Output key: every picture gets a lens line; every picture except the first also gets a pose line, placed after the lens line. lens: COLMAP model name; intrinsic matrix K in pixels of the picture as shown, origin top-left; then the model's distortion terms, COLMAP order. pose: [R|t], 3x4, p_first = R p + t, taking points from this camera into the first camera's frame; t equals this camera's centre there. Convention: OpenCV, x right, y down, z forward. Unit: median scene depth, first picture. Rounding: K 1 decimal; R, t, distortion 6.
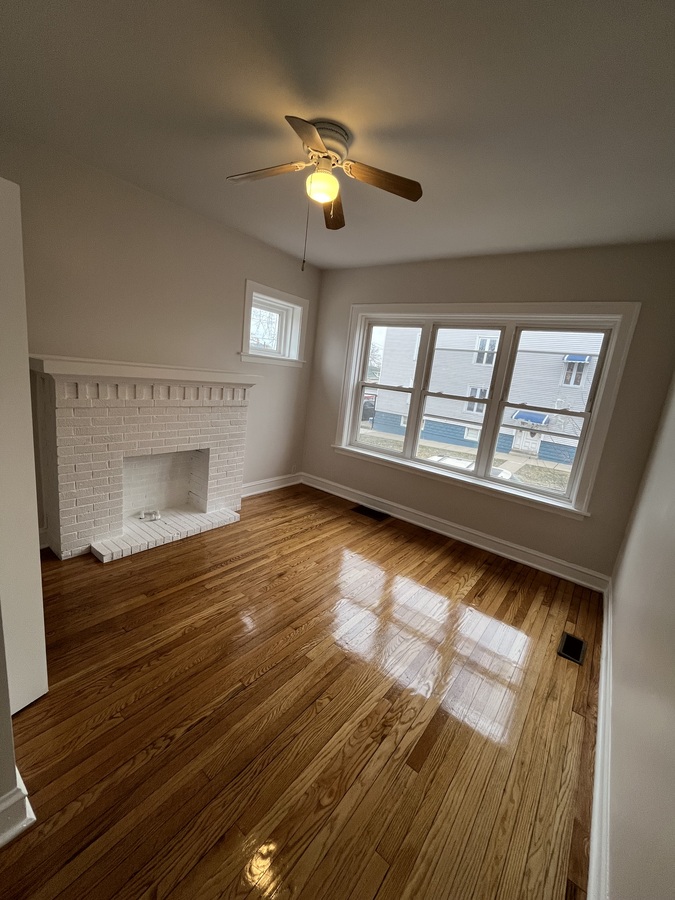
lens RADIAL K [[365.7, 0, 338.2], [0, 365.7, 452.4], [0, 0, 1]] dist [-0.001210, -0.000309]
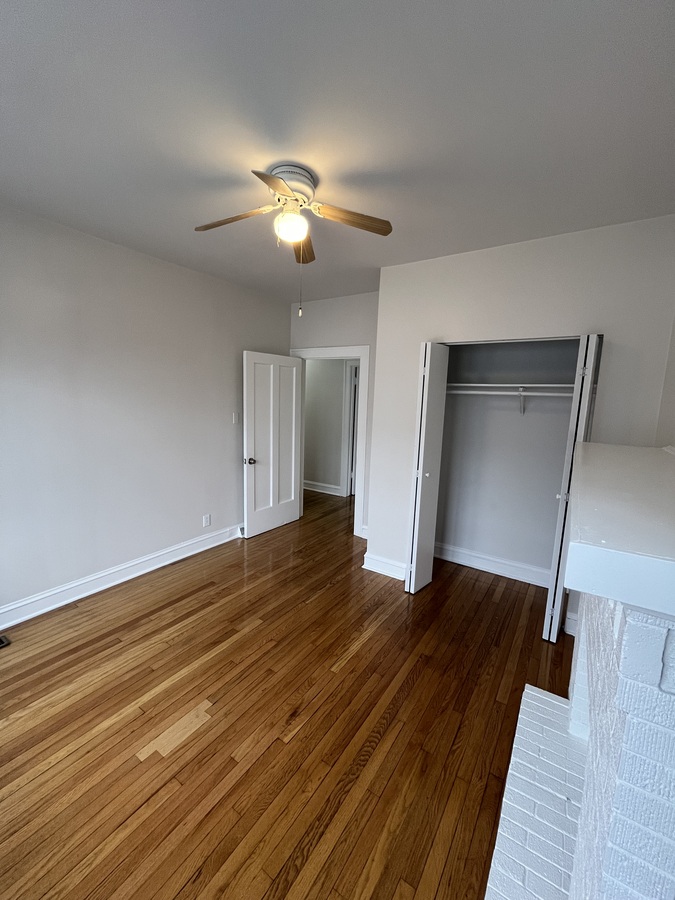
lens RADIAL K [[365.7, 0, 342.4], [0, 365.7, 451.4], [0, 0, 1]] dist [-0.001210, -0.000309]
pose [[-0.986148, -0.130845, -0.101937, -0.102912], [-0.158847, 0.921902, 0.353362, -0.335058], [0.047740, 0.364659, -0.929916, 1.333522]]
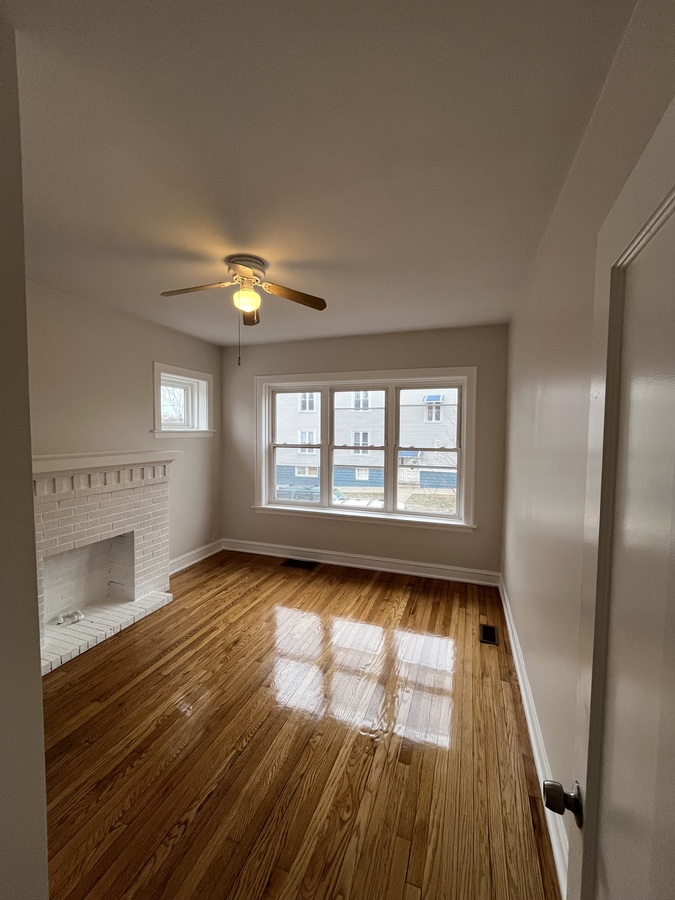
lens RADIAL K [[365.7, 0, 339.2], [0, 365.7, 454.8], [0, 0, 1]] dist [-0.001210, -0.000309]
pose [[0.945990, -0.126444, 0.298520, -0.113006], [0.164635, 0.980603, -0.106363, -0.018427], [-0.279281, 0.149765, 0.948458, -0.112621]]
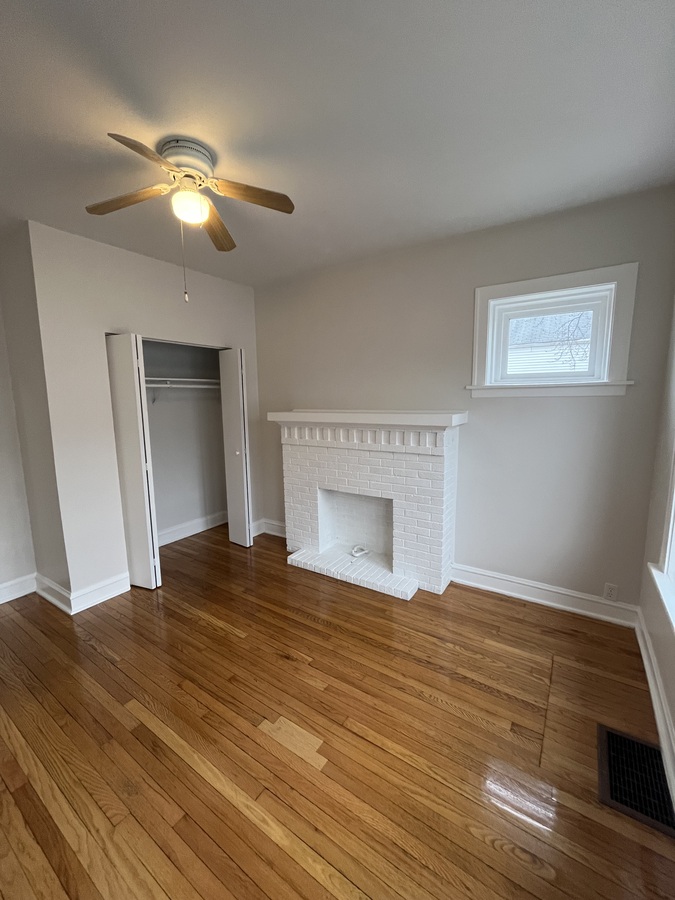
lens RADIAL K [[365.7, 0, 334.8], [0, 365.7, 451.6], [0, 0, 1]] dist [-0.001210, -0.000309]
pose [[0.065804, 0.029469, -0.997397, 0.576181], [-0.197953, 0.980083, 0.015897, -0.124153], [0.978000, 0.196391, 0.070327, 0.877189]]
